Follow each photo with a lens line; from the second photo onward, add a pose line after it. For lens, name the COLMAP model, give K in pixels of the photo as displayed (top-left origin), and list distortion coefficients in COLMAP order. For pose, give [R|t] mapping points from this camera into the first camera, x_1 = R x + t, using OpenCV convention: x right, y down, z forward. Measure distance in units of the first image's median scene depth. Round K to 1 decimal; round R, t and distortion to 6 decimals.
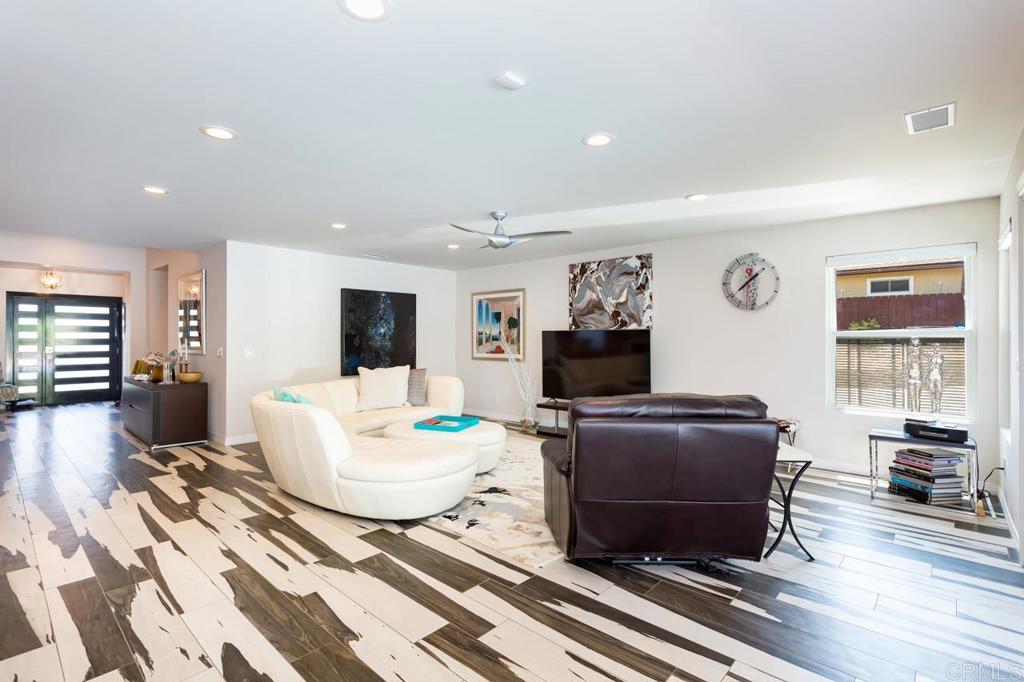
lens RADIAL K [[484.4, 0, 507.6], [0, 484.4, 338.4], [0, 0, 1]] dist [0.000554, 0.000361]
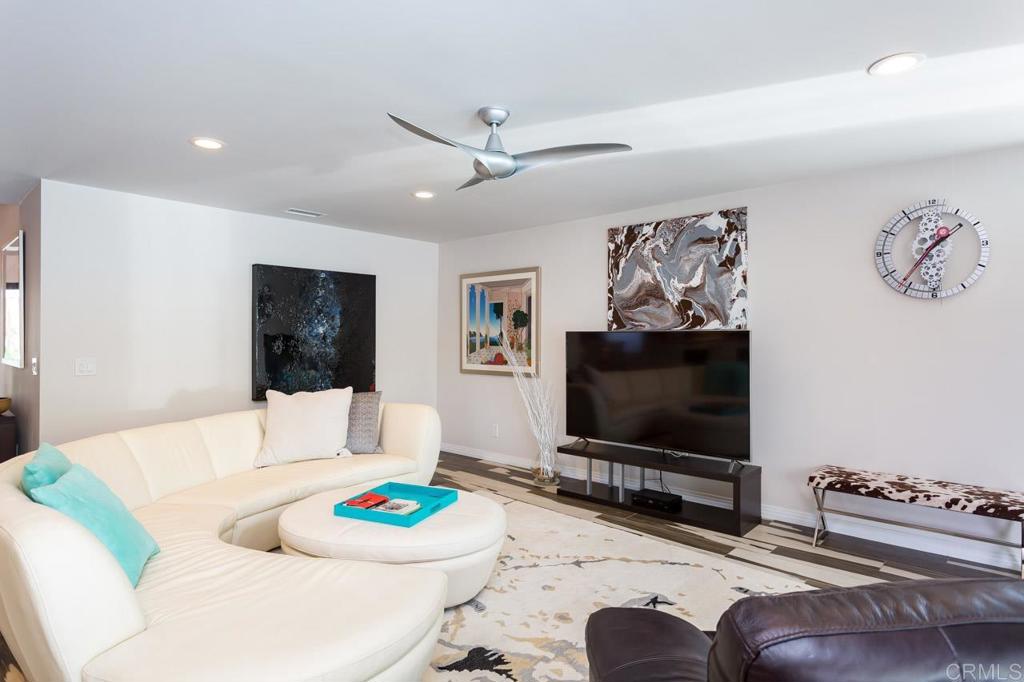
lens RADIAL K [[559.1, 0, 522.3], [0, 559.1, 338.9], [0, 0, 1]] dist [-0.001677, -0.000098]
pose [[0.999923, 0.003862, 0.011753, 0.005130], [-0.003887, 0.999990, 0.002088, -0.007696], [-0.011745, -0.002134, 0.999929, 0.273857]]
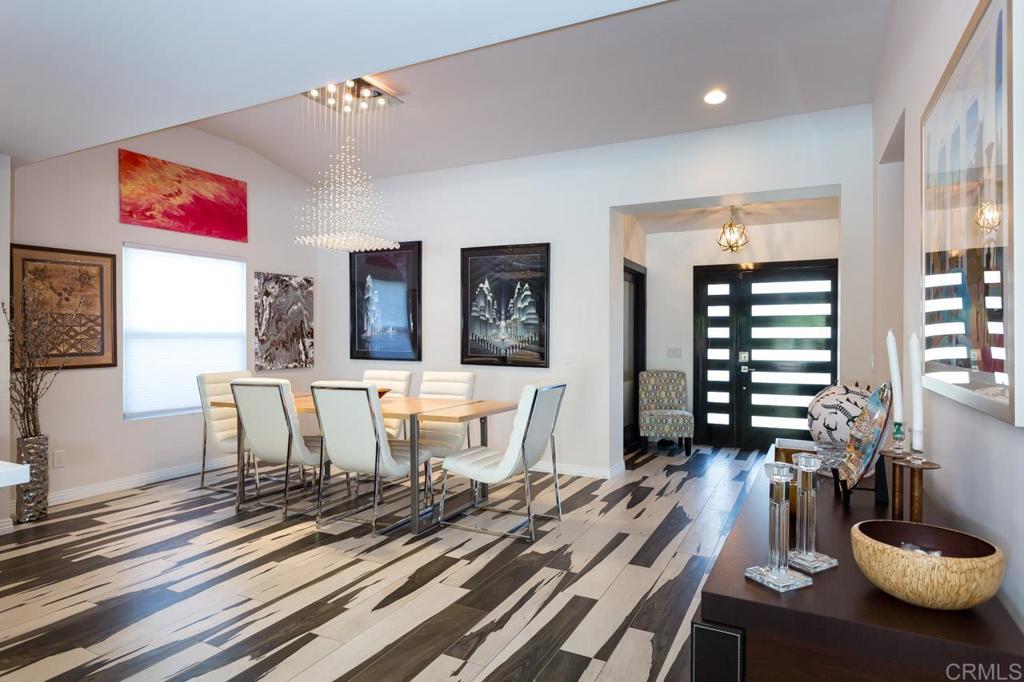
lens RADIAL K [[587.3, 0, 509.9], [0, 587.3, 333.8], [0, 0, 1]] dist [-0.003143, 0.001402]
pose [[0.267337, -0.004713, -0.963592, -0.430487], [0.000535, 0.999989, -0.004743, 0.001353], [0.963603, 0.000753, 0.267336, 0.745904]]
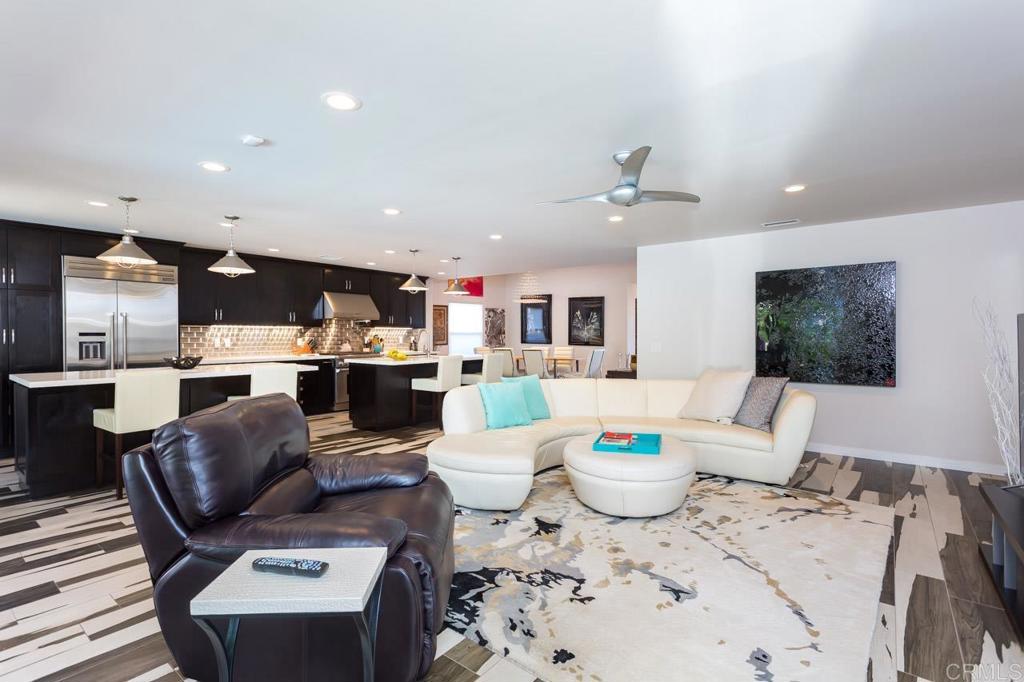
lens RADIAL K [[484.4, 0, 507.6], [0, 484.4, 338.4], [0, 0, 1]] dist [0.000554, 0.000361]
pose [[0.074131, 0.011272, -0.997185, 0.477578], [0.003511, 0.999927, 0.011564, -0.002838], [0.997242, -0.004358, 0.074086, 0.551577]]
